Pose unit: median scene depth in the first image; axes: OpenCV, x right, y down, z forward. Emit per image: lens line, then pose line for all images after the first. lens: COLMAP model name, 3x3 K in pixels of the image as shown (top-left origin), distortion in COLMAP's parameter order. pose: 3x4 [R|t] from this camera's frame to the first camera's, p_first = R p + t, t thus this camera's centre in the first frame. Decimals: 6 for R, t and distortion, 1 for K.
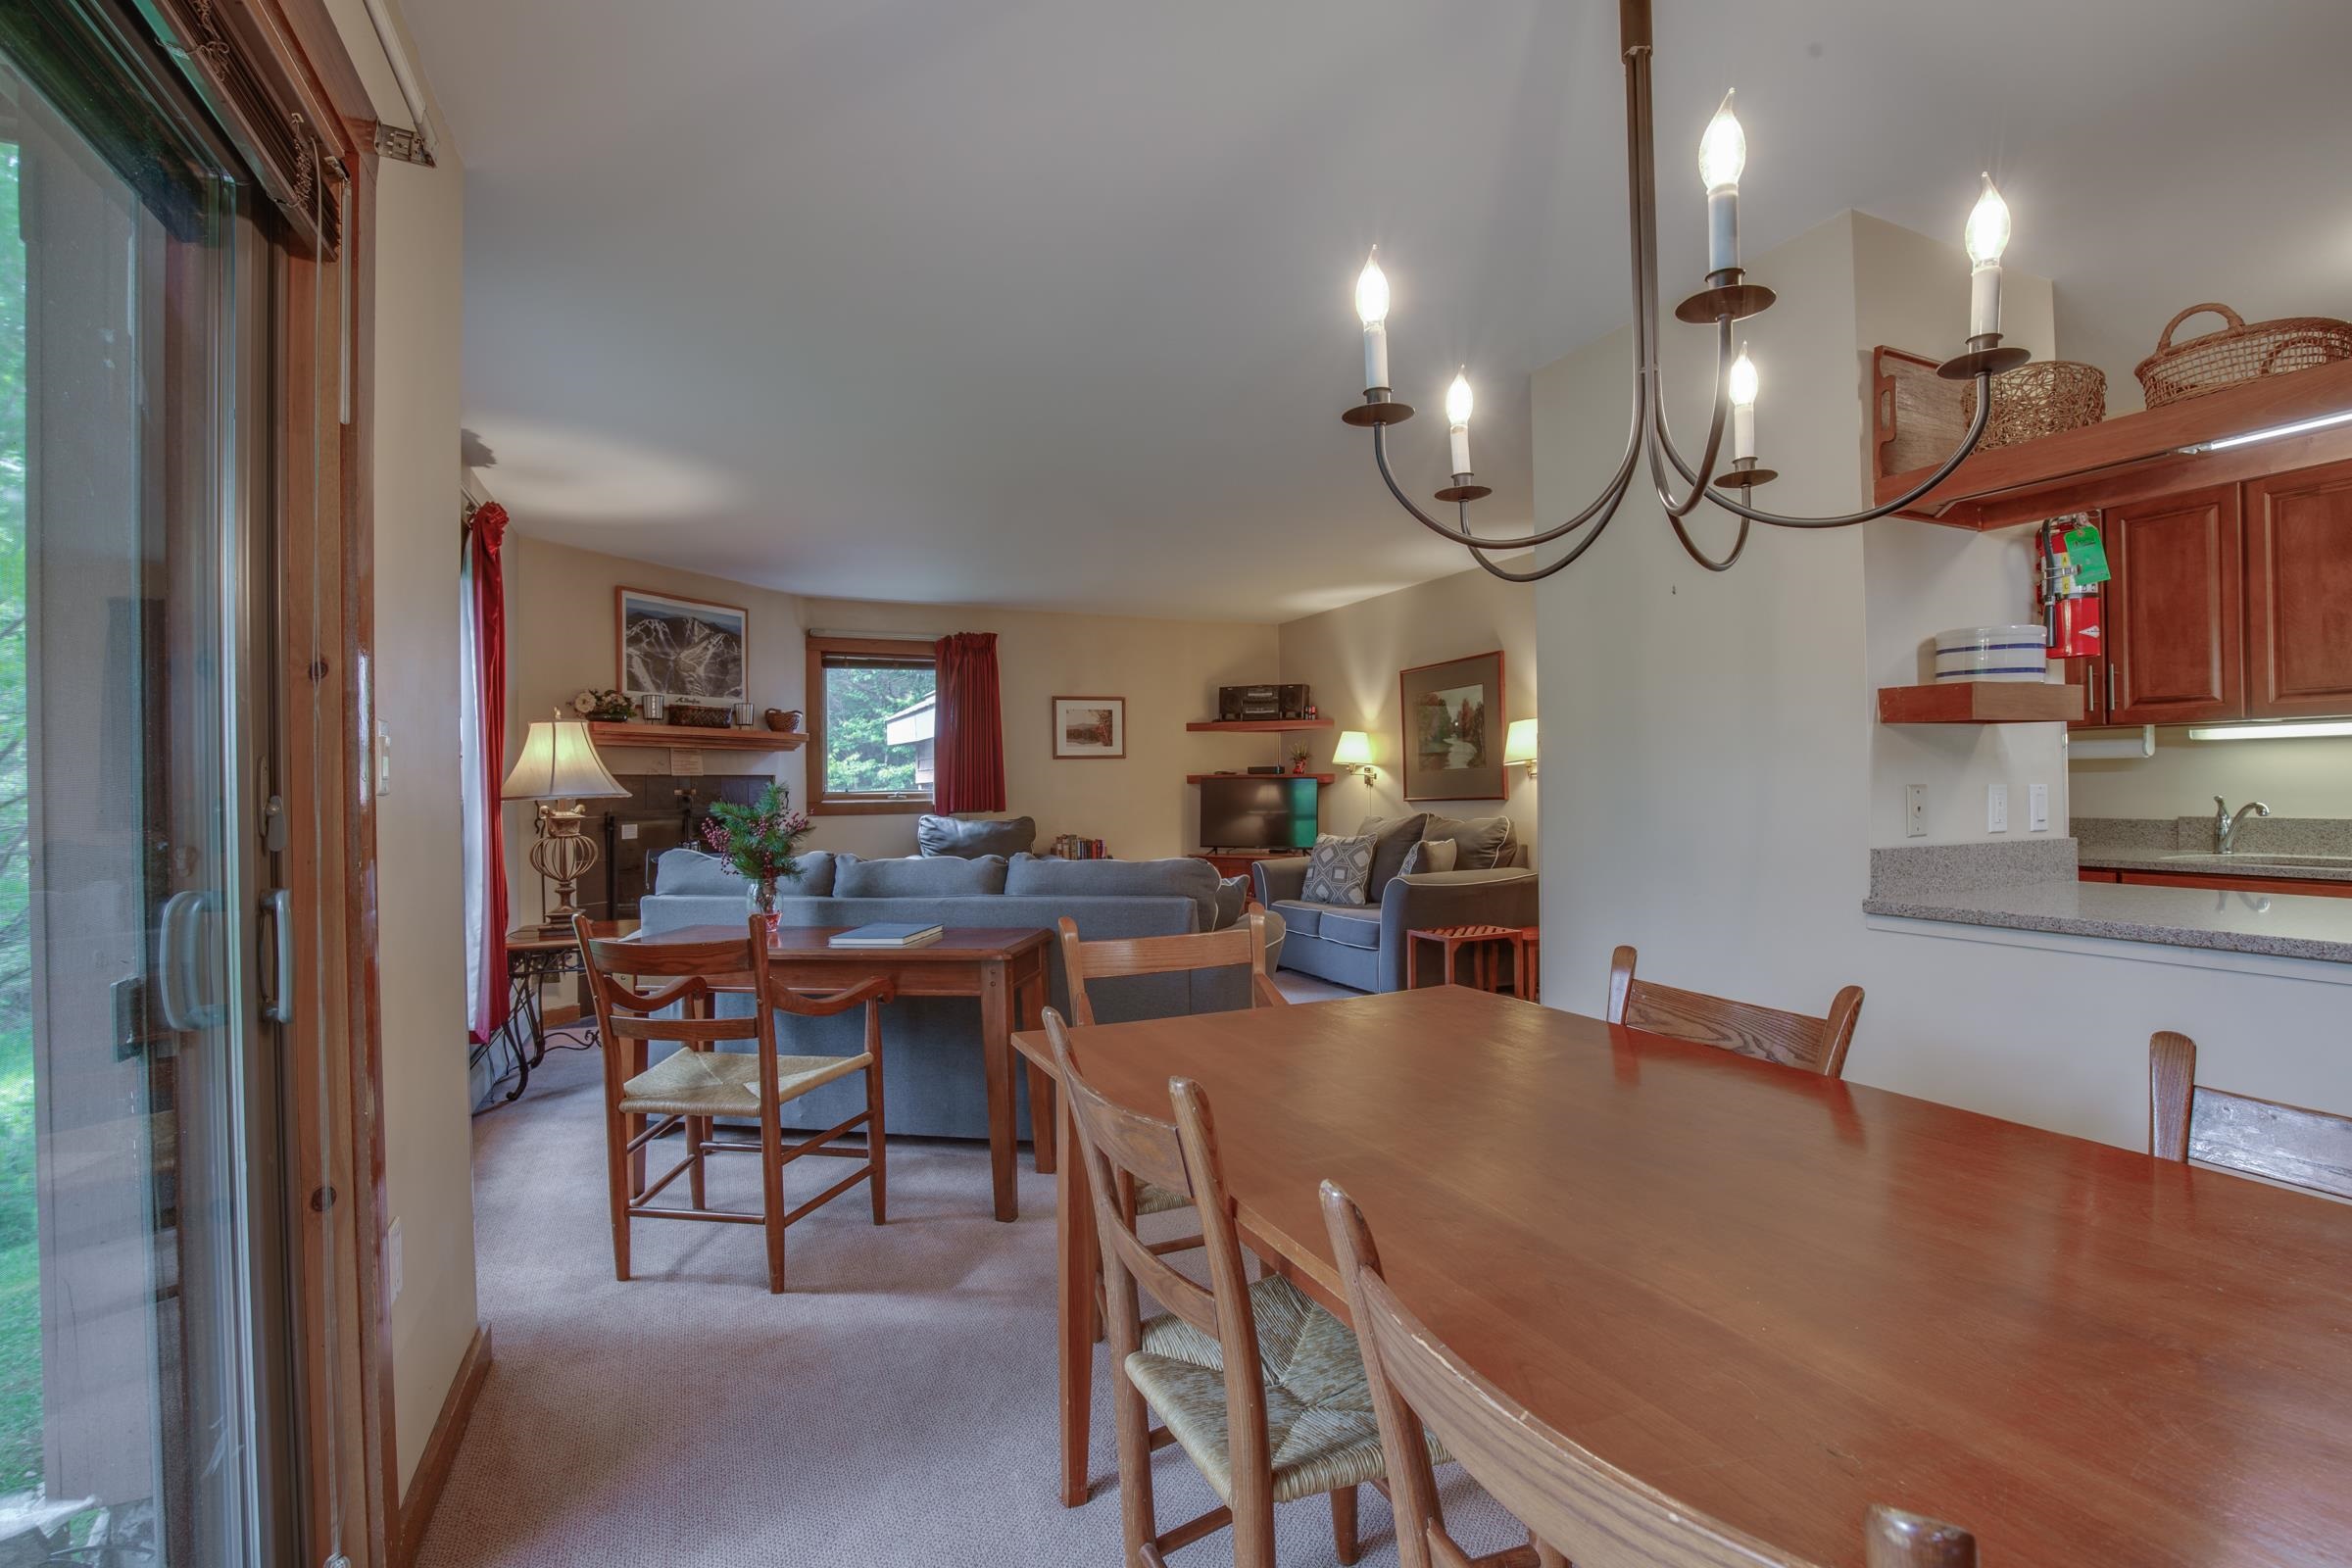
lens RADIAL K [[1085.4, 0, 1176.0], [0, 1085.4, 784.0], [0, 0, 1]] dist [-0.034776, 0.010607]
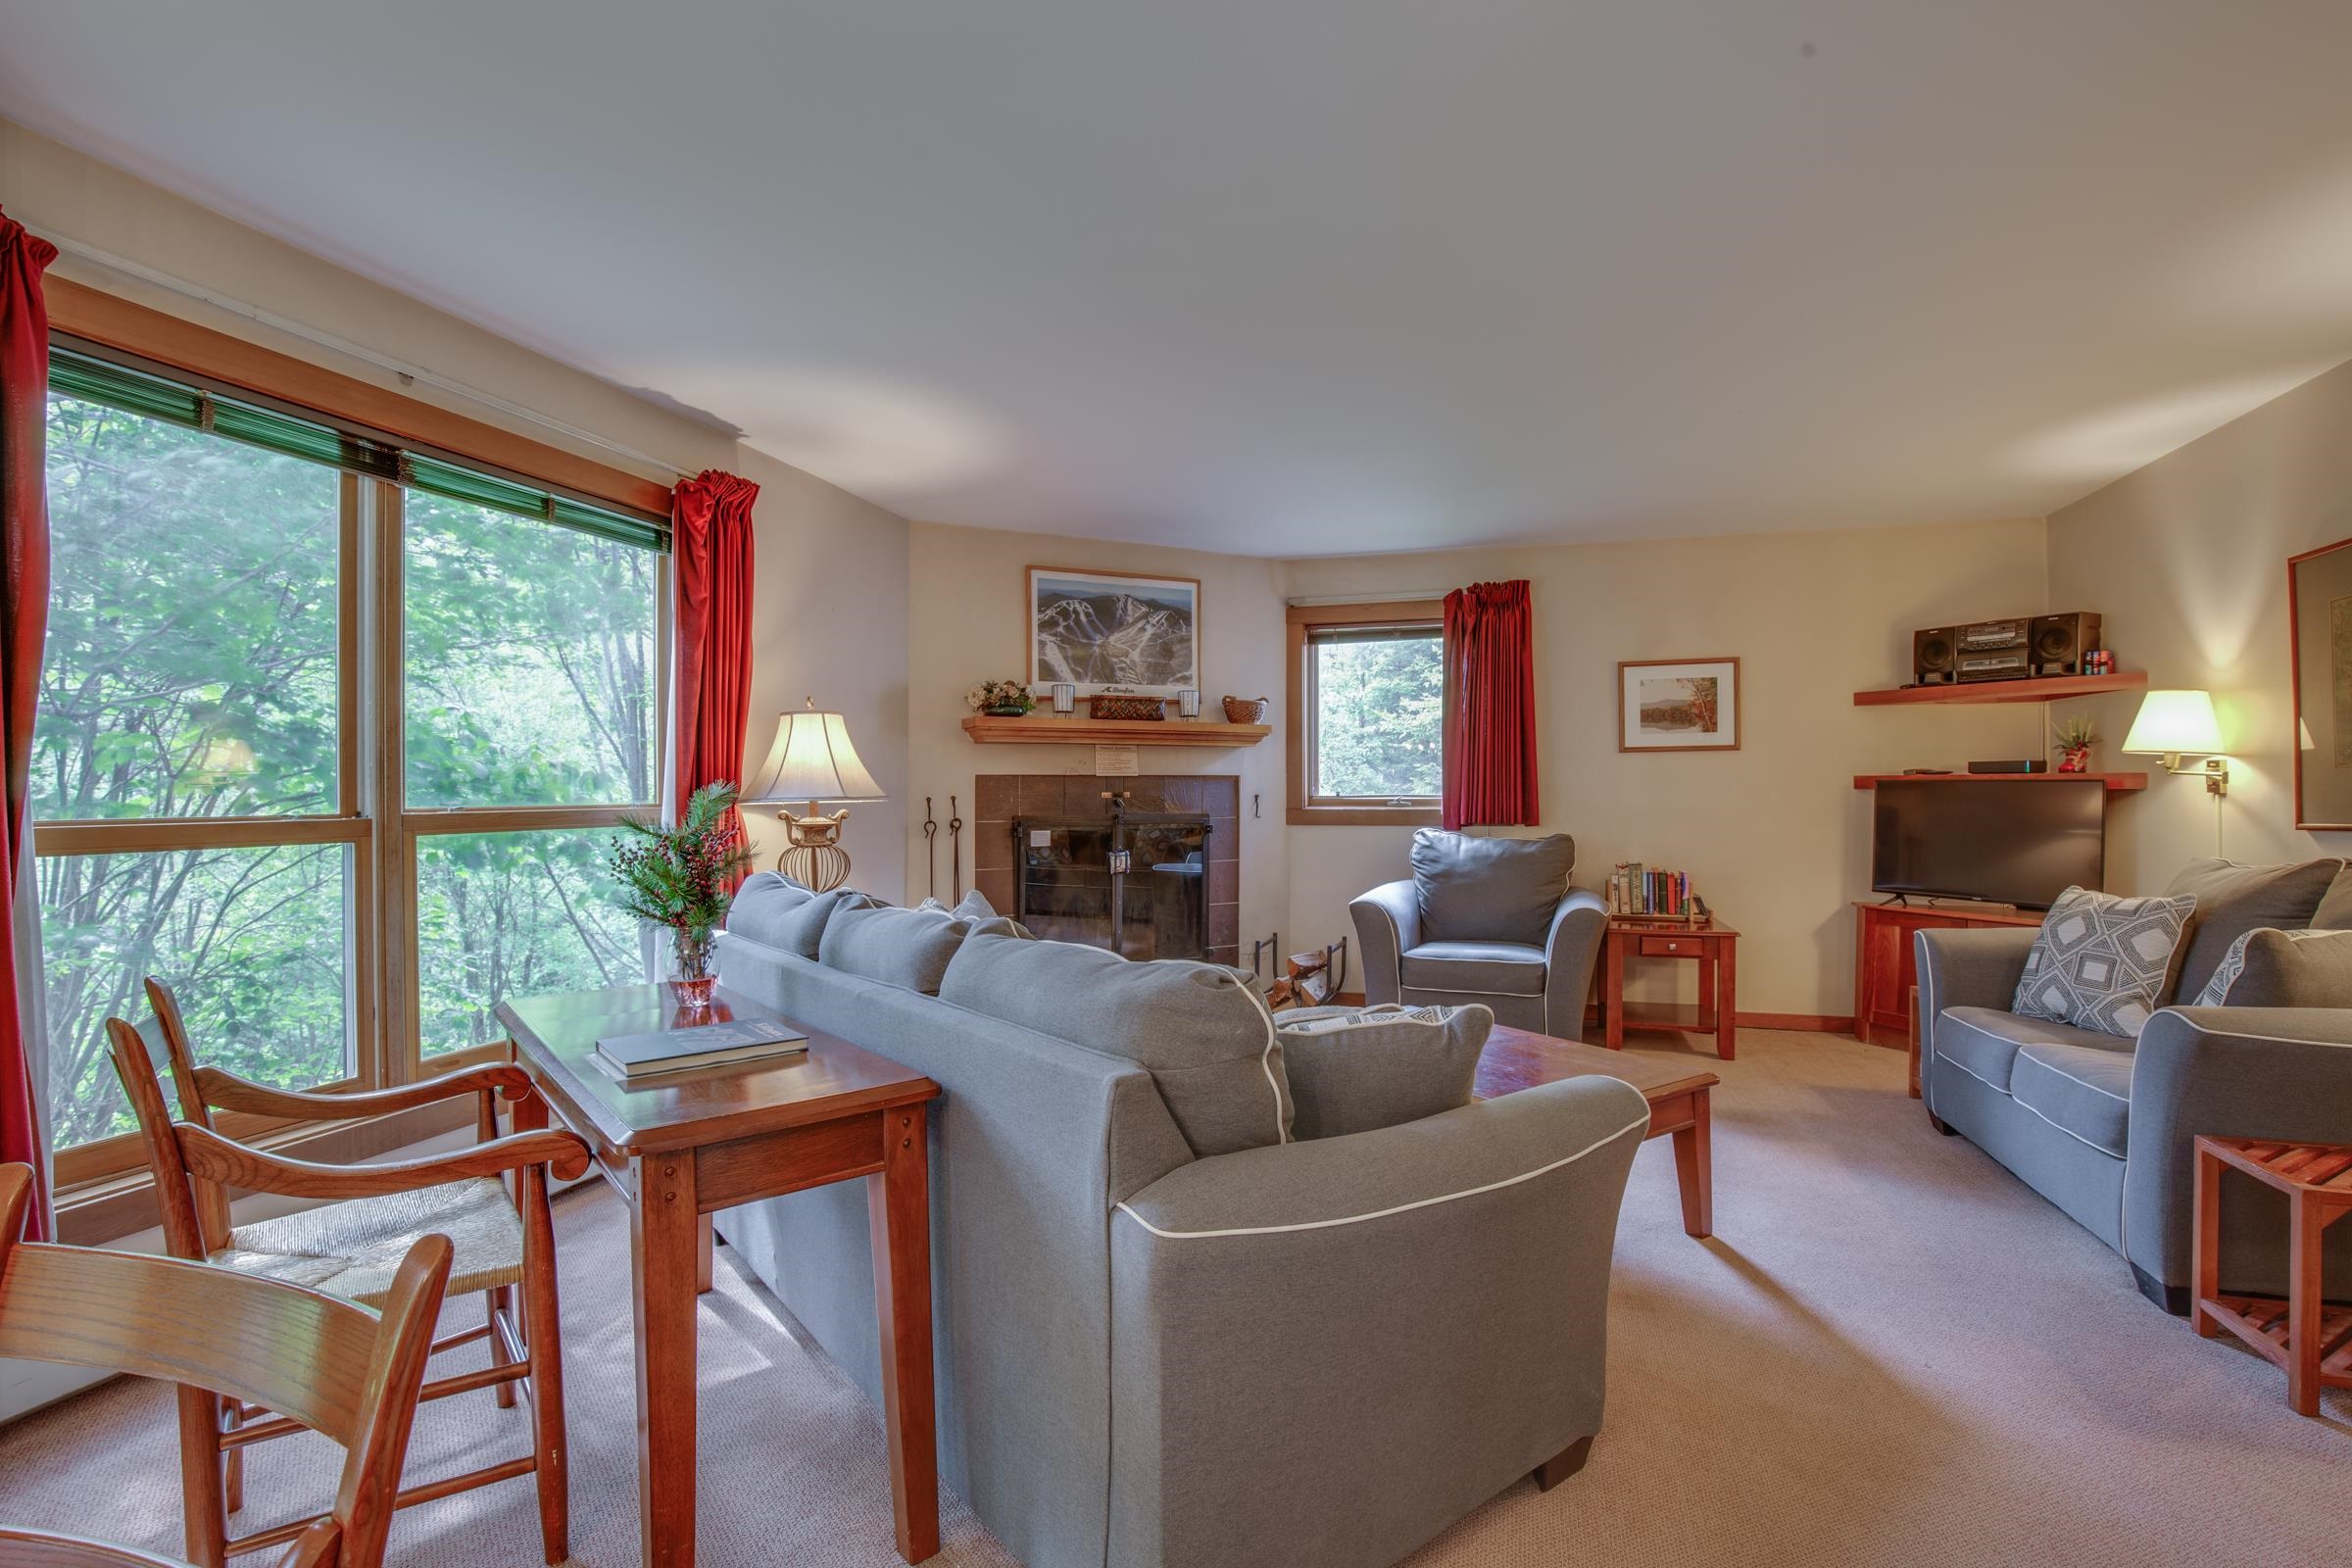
lens RADIAL K [[1085.4, 0, 1176.0], [0, 1085.4, 784.0], [0, 0, 1]] dist [-0.034776, 0.010607]
pose [[0.758235, 0.004314, -0.651967, 0.139071], [-0.004774, 0.999988, 0.001066, -0.002238], [0.651964, 0.002304, 0.758246, 0.323926]]
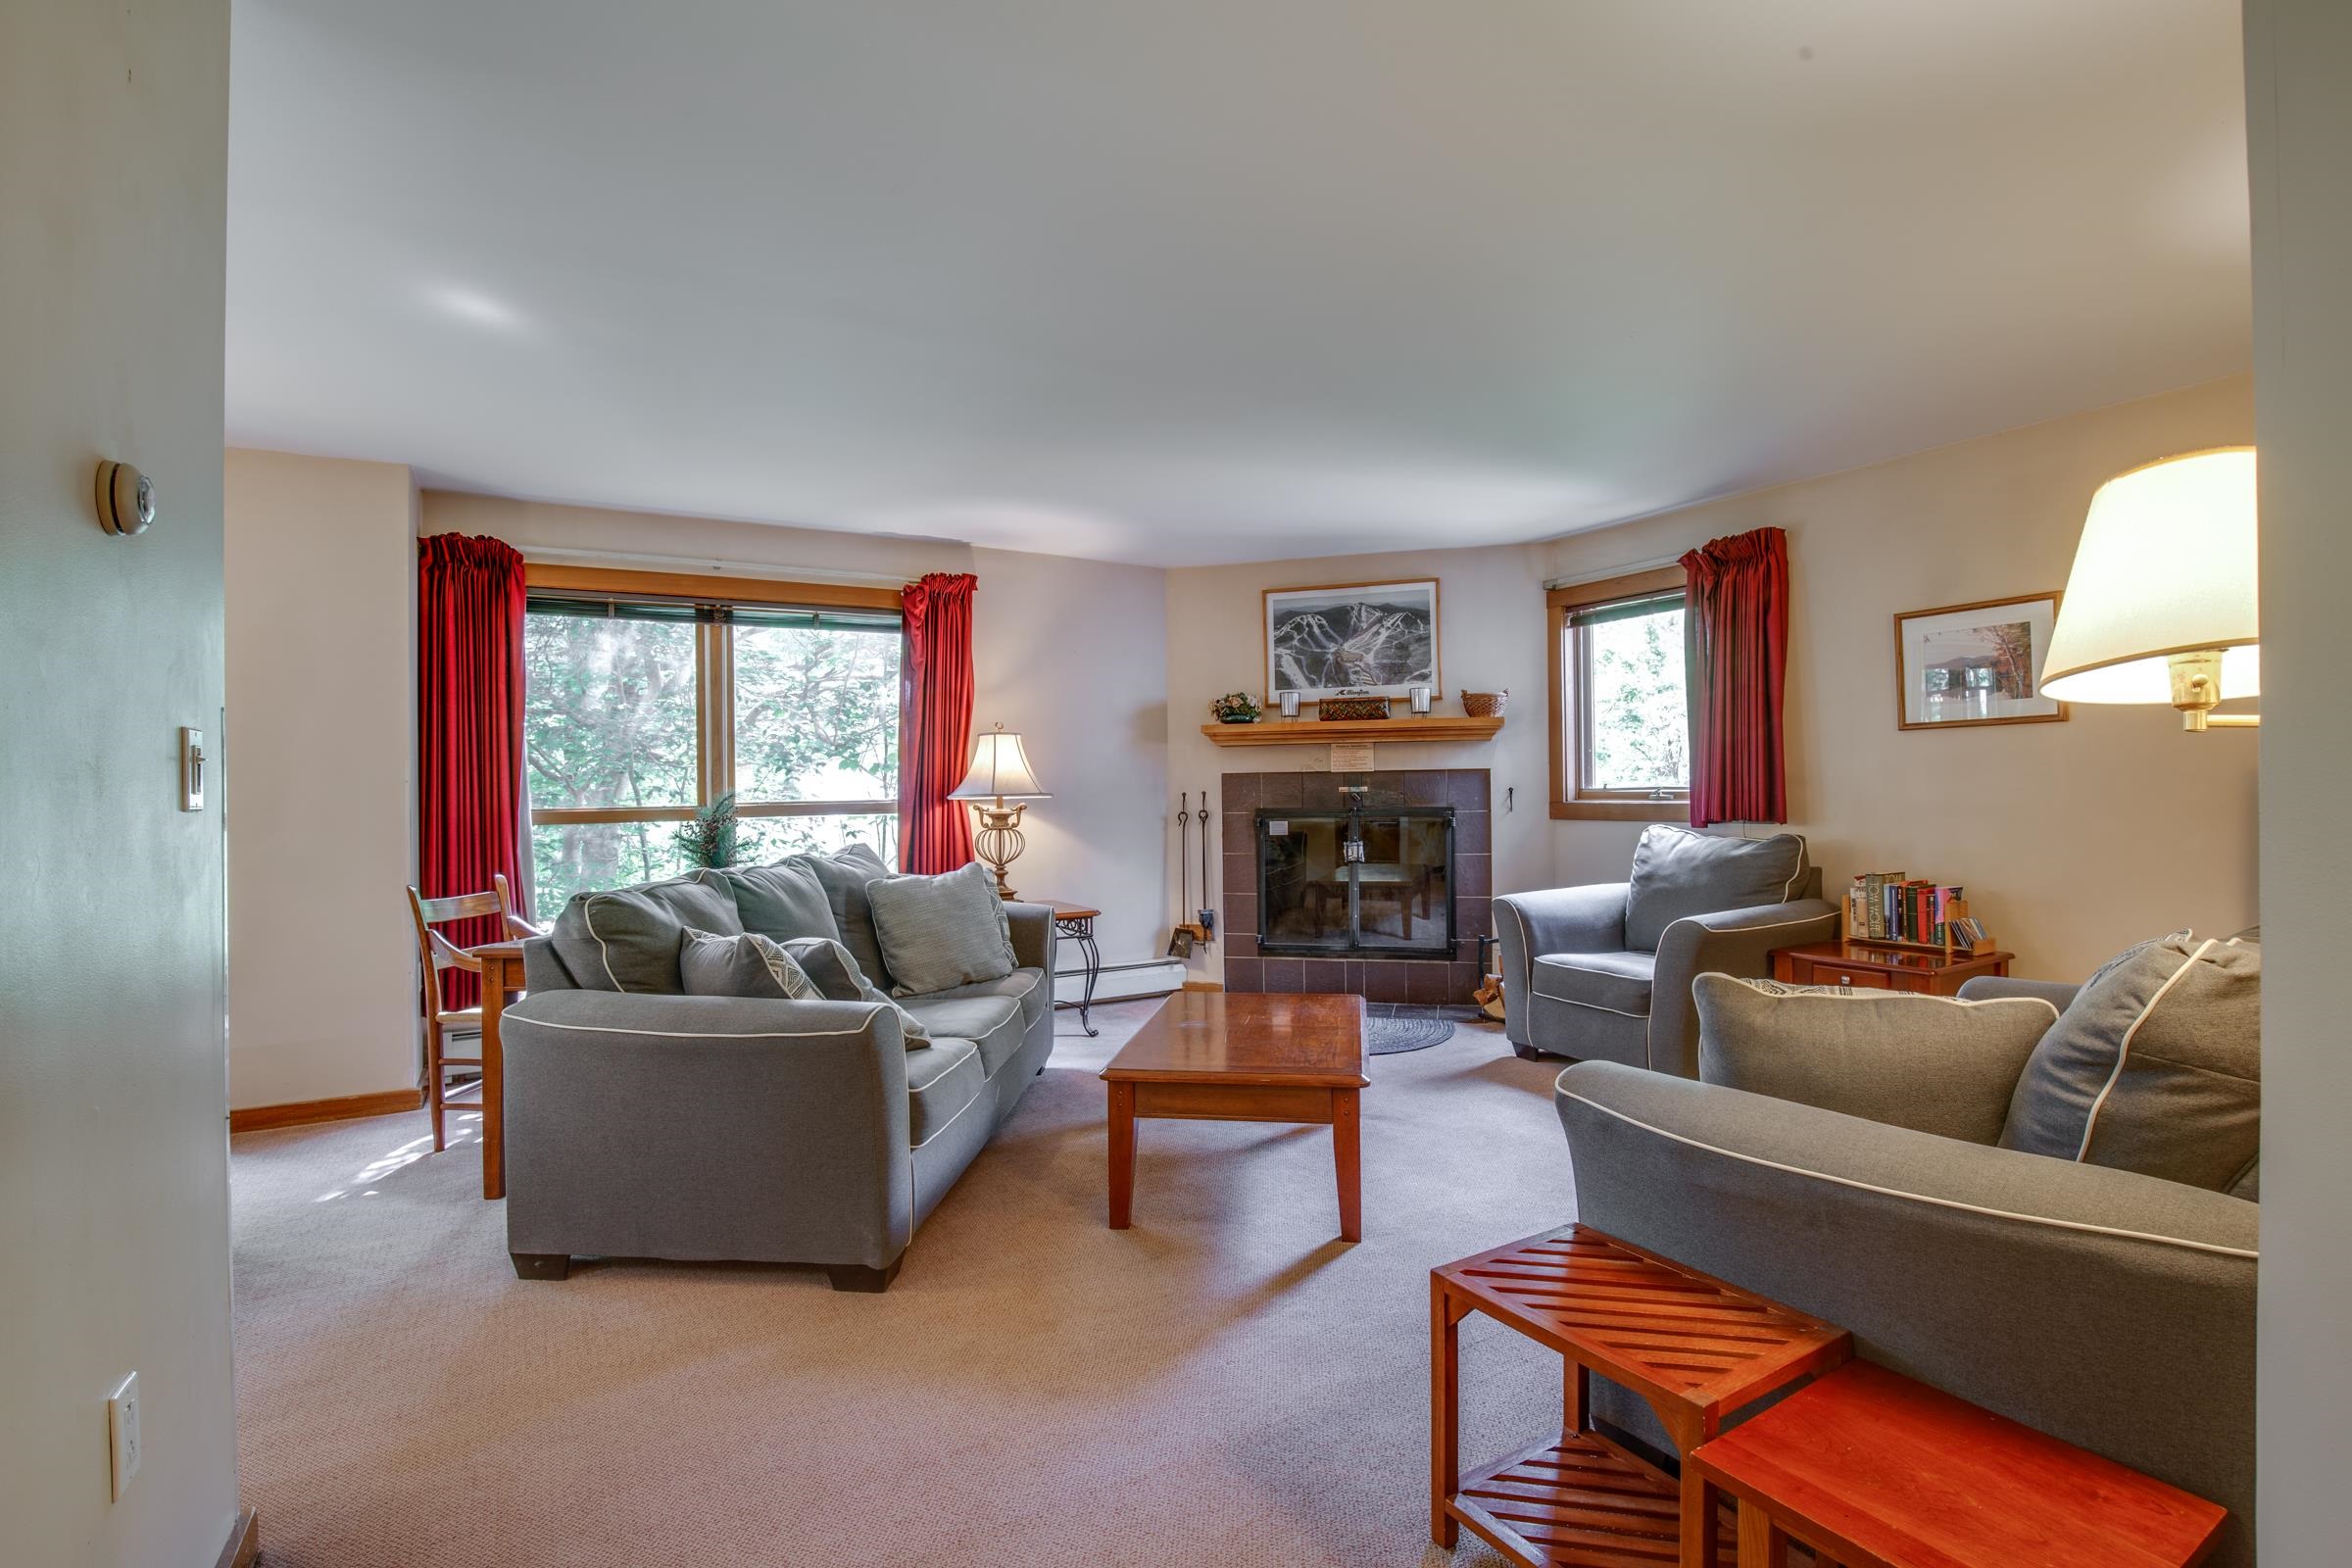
lens RADIAL K [[1085.4, 0, 1176.0], [0, 1085.4, 784.0], [0, 0, 1]] dist [-0.034776, 0.010607]
pose [[0.112244, 0.006247, -0.993661, 0.422750], [0.012442, 0.999893, 0.007691, -0.005683], [0.993603, -0.013226, 0.112154, 0.656943]]
